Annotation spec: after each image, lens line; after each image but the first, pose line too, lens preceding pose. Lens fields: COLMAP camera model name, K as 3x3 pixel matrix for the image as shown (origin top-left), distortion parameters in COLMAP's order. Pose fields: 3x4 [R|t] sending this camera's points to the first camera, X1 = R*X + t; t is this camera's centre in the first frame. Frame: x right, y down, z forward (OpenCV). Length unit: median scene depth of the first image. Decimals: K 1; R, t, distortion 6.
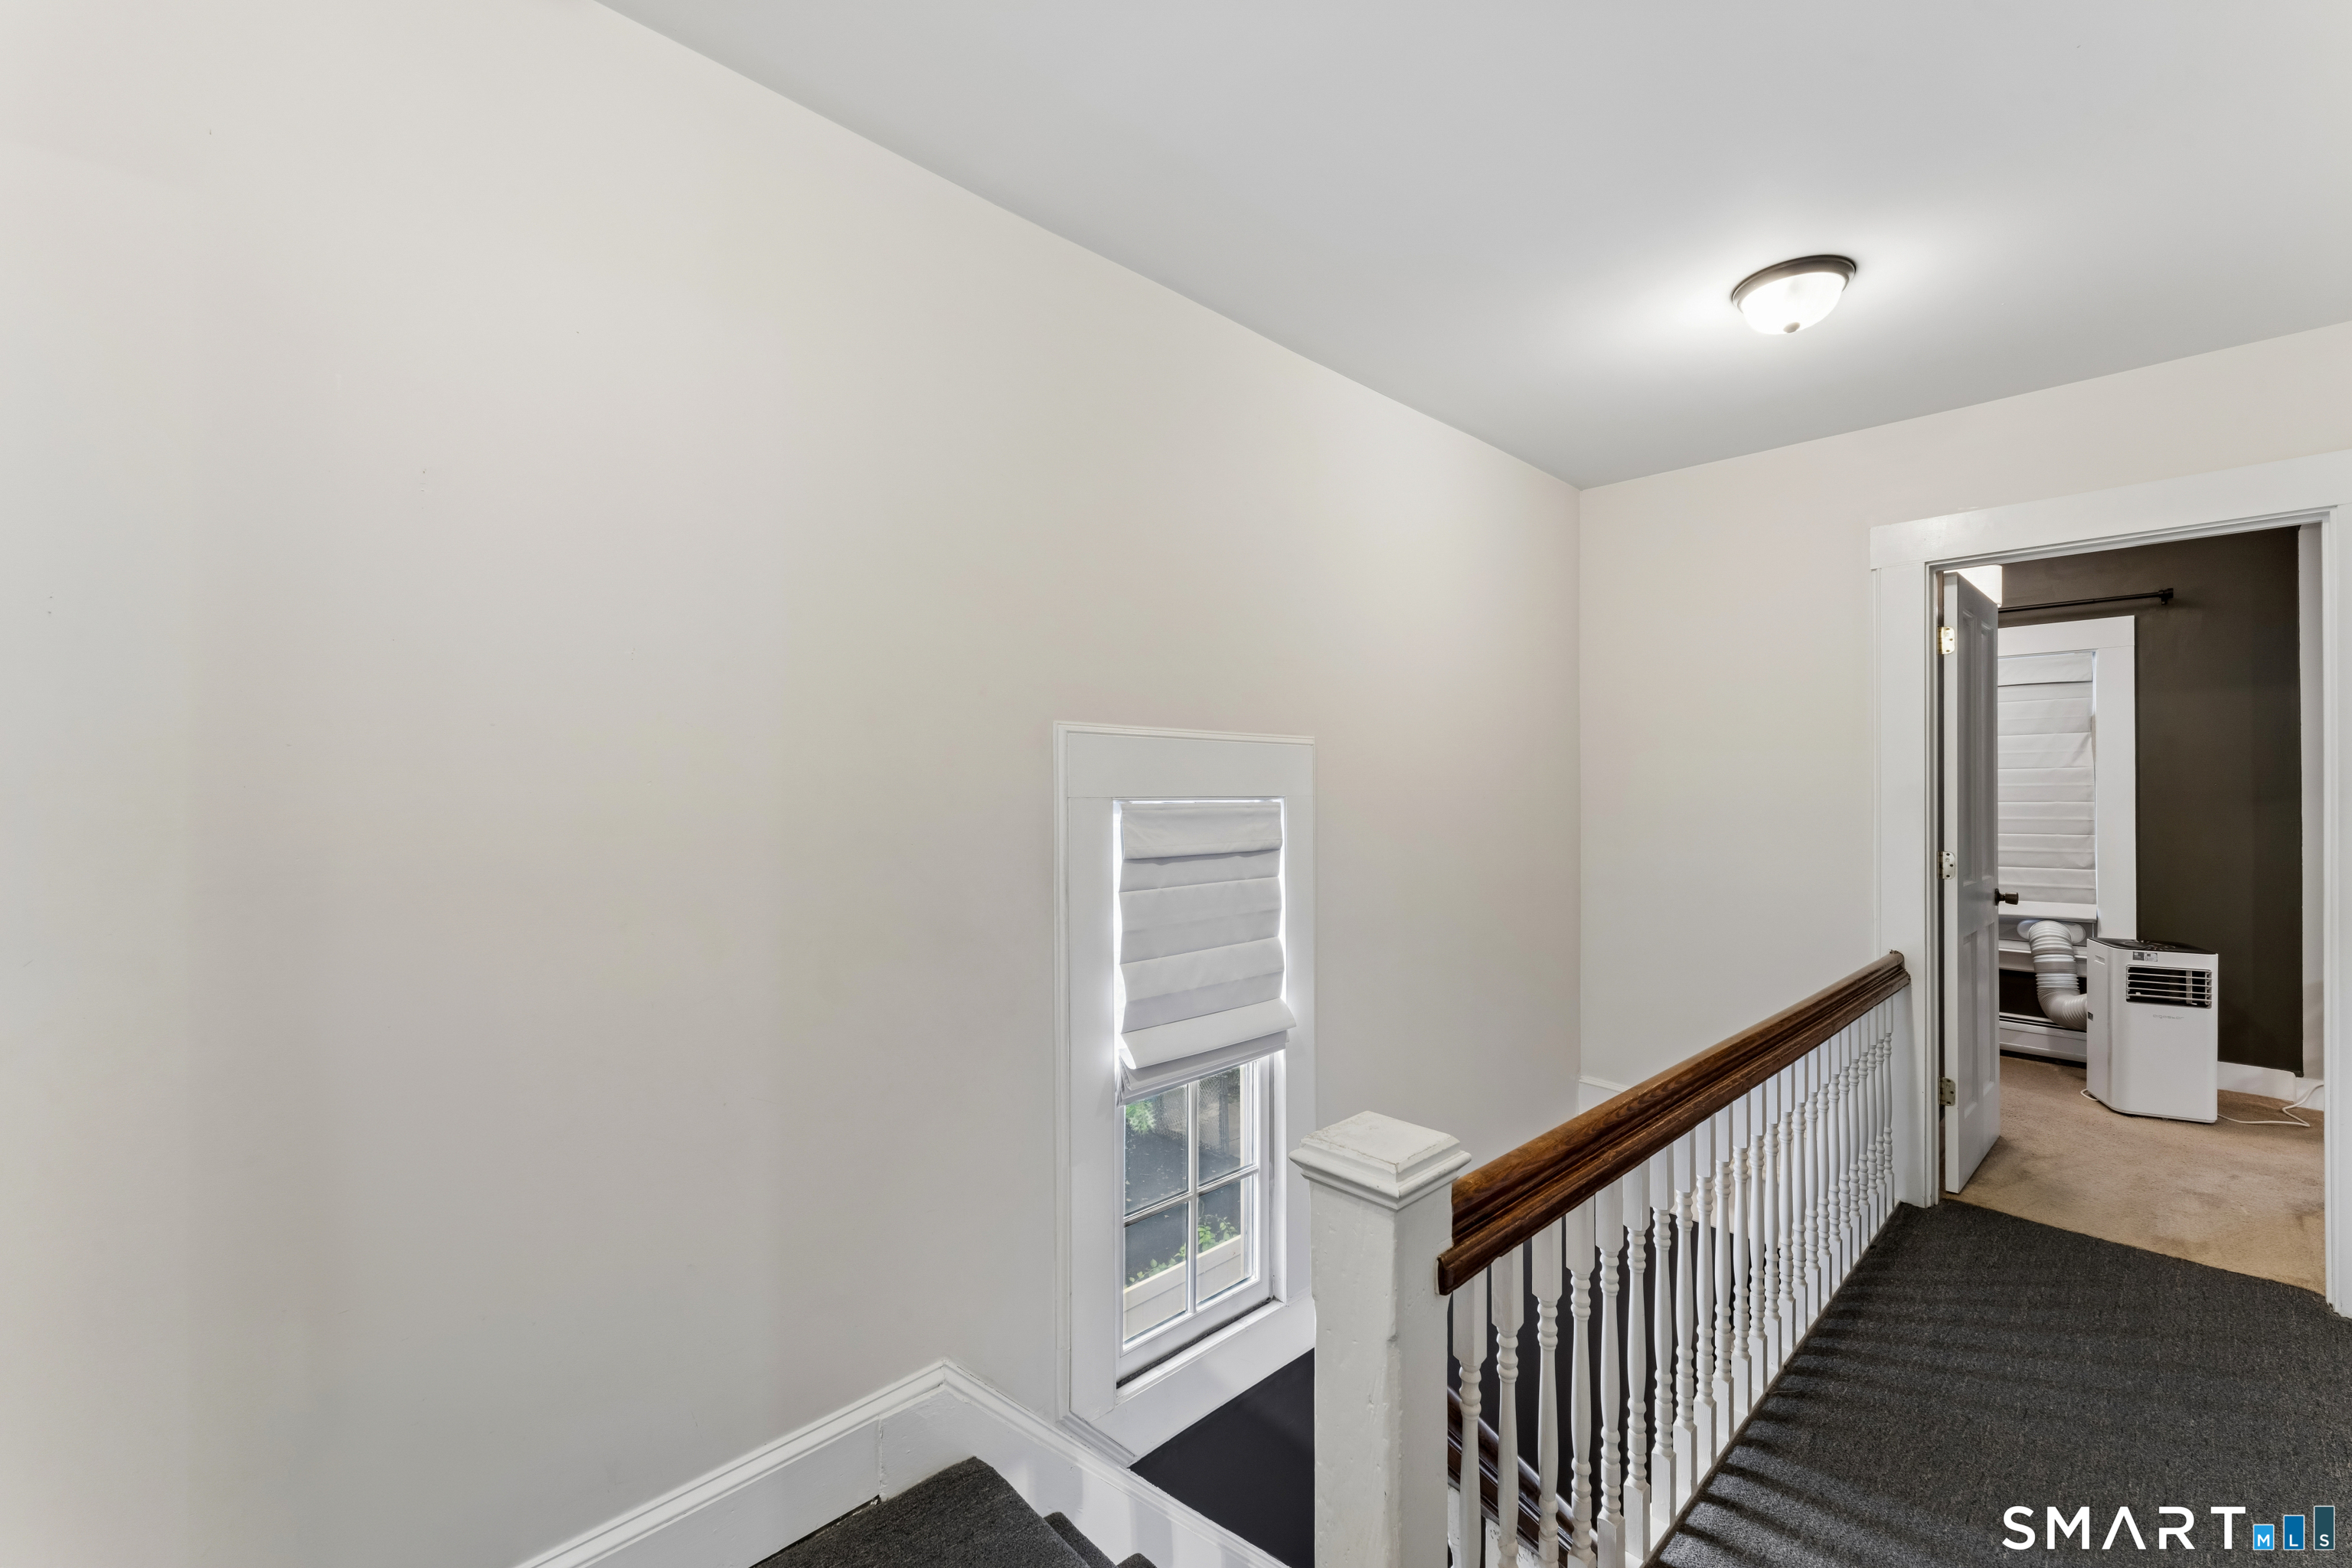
lens RADIAL K [[944.0, 0, 1176.0], [0, 944.0, 784.0], [0, 0, 1]] dist [0.000200, -0.000090]
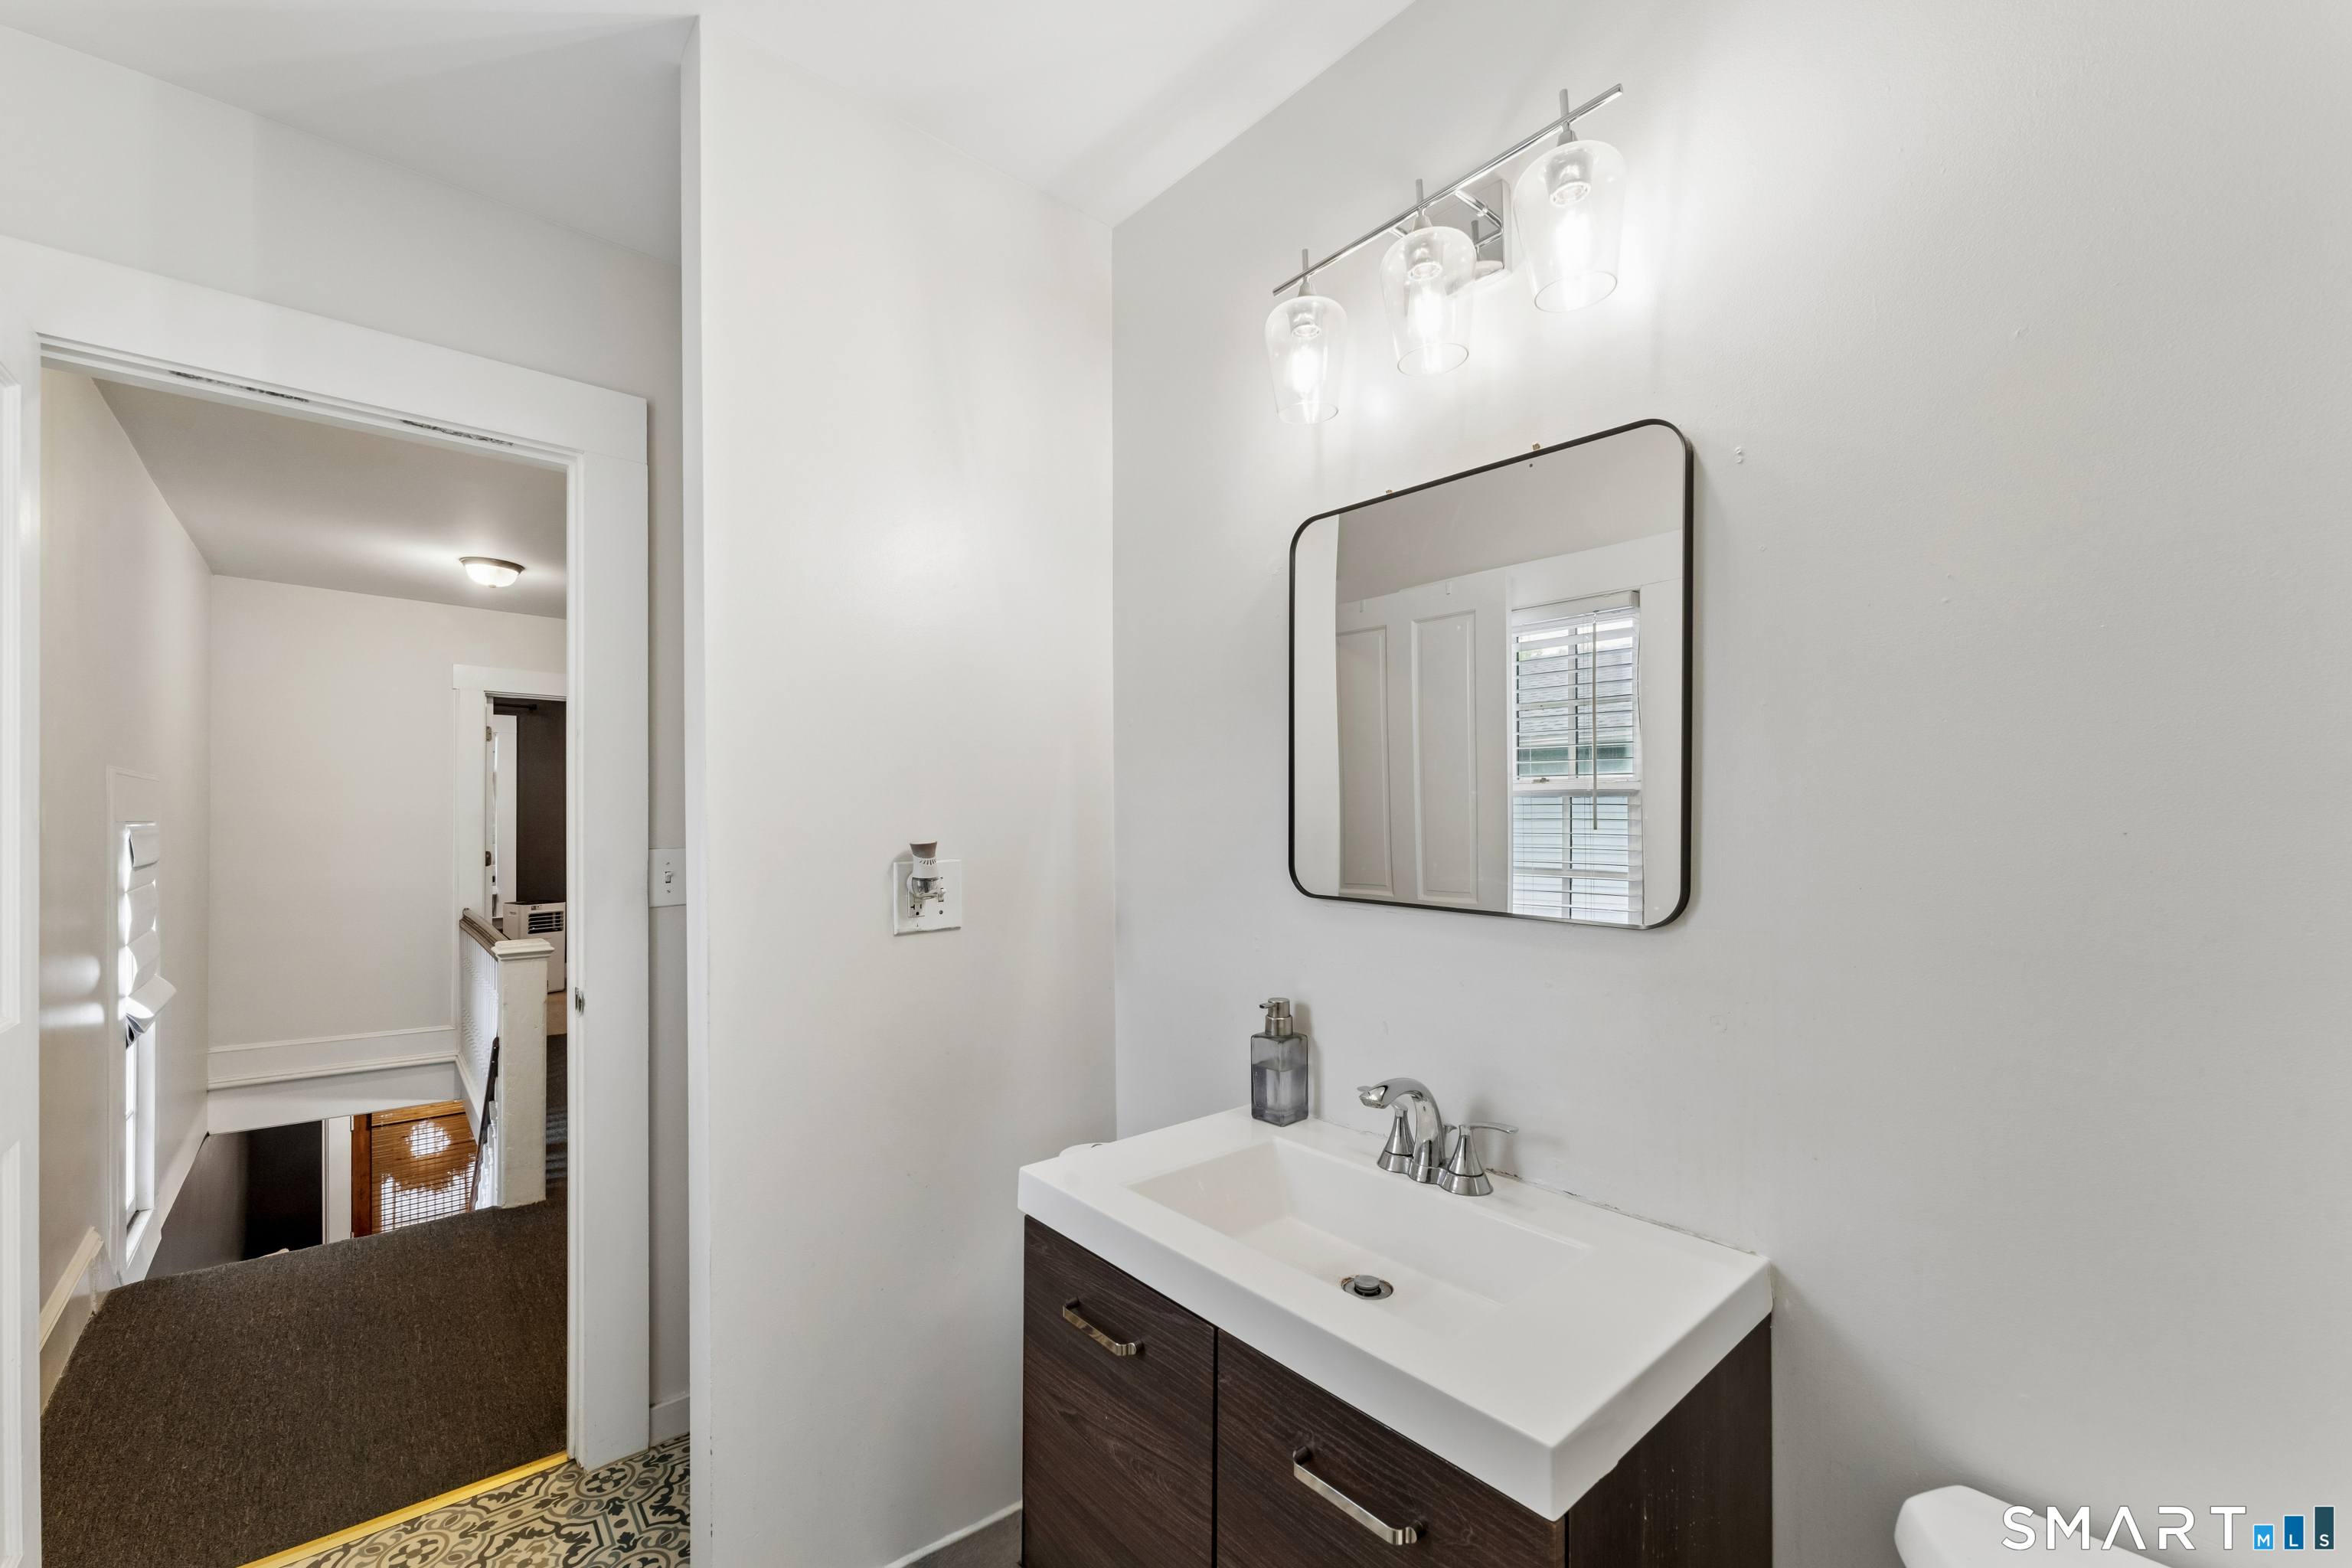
lens RADIAL K [[952.9, 0, 1184.1], [0, 952.9, 813.6], [0, 0, 1]] dist [0.001123, -0.000184]
pose [[0.033015, 0.006606, 0.999433, -1.348515], [-0.013558, 0.999889, -0.006162, -0.008862], [-0.999363, -0.013347, 0.033100, -0.553777]]
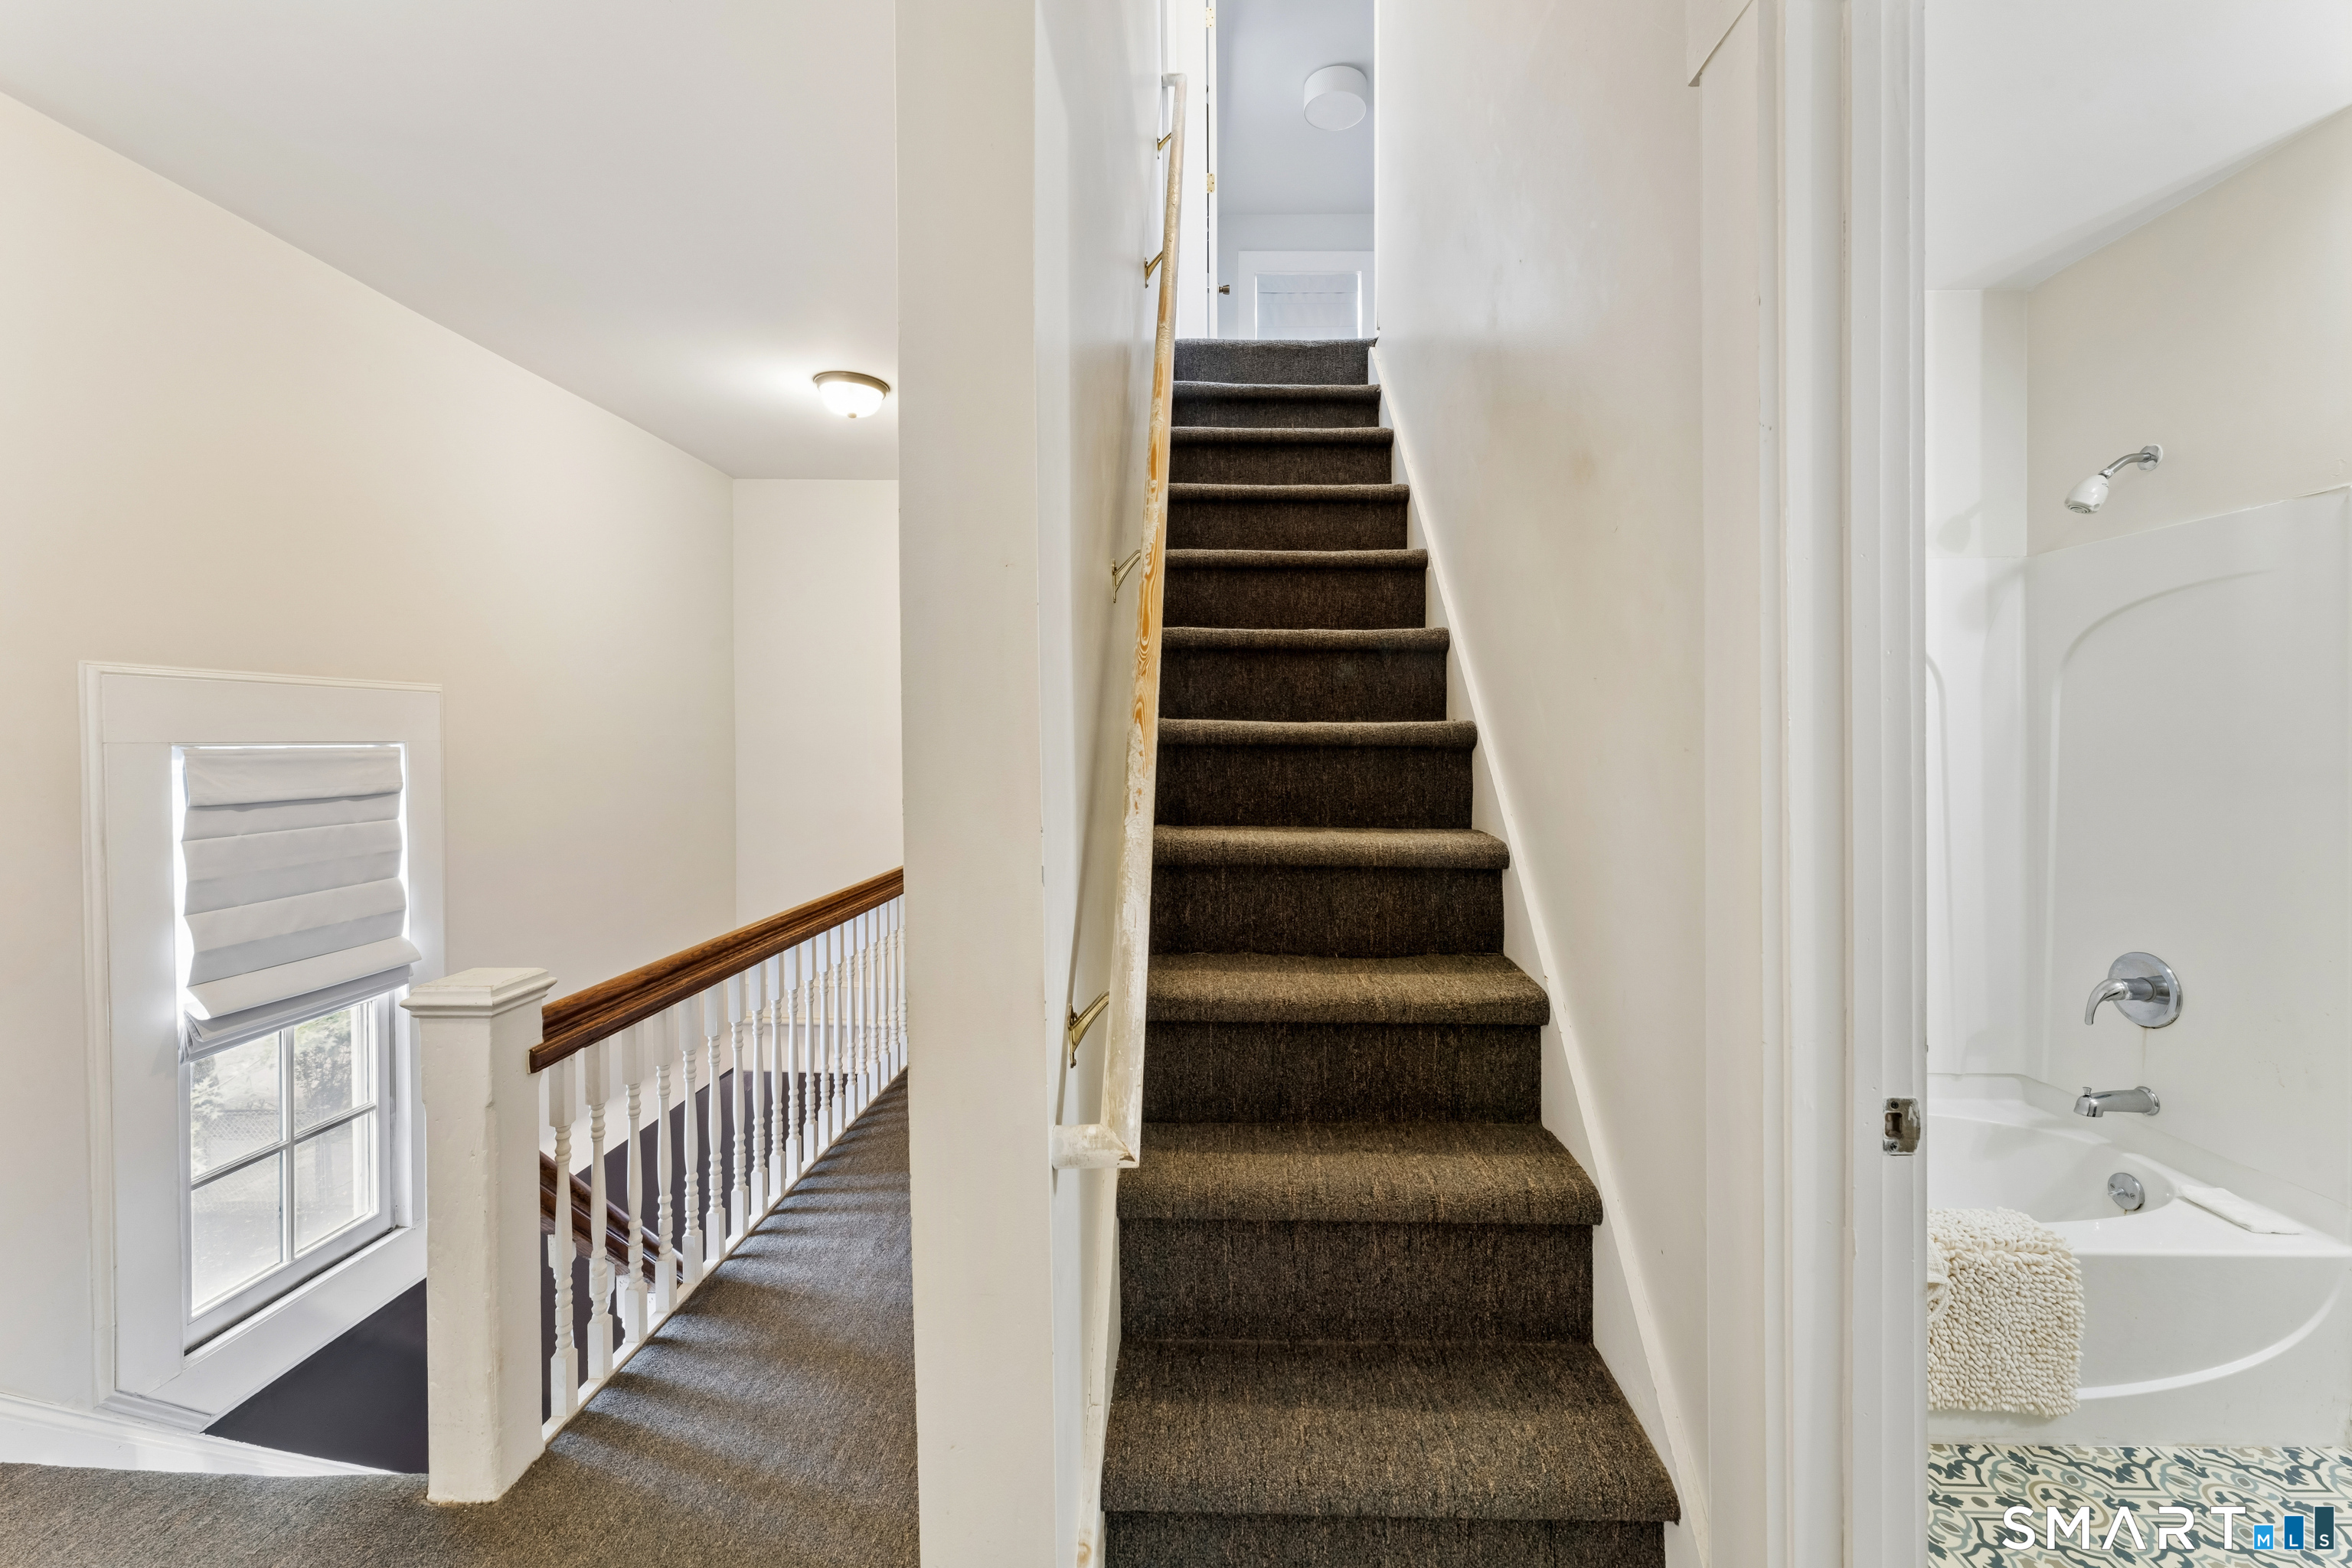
lens RADIAL K [[950.4, 0, 1190.8], [0, 950.4, 746.2], [0, 0, 1]] dist [0.001805, -0.000728]
pose [[0.701432, -0.008504, 0.712685, -0.028368], [-0.004620, 0.999854, 0.016478, -0.002927], [-0.712721, -0.014851, 0.701290, -0.401855]]
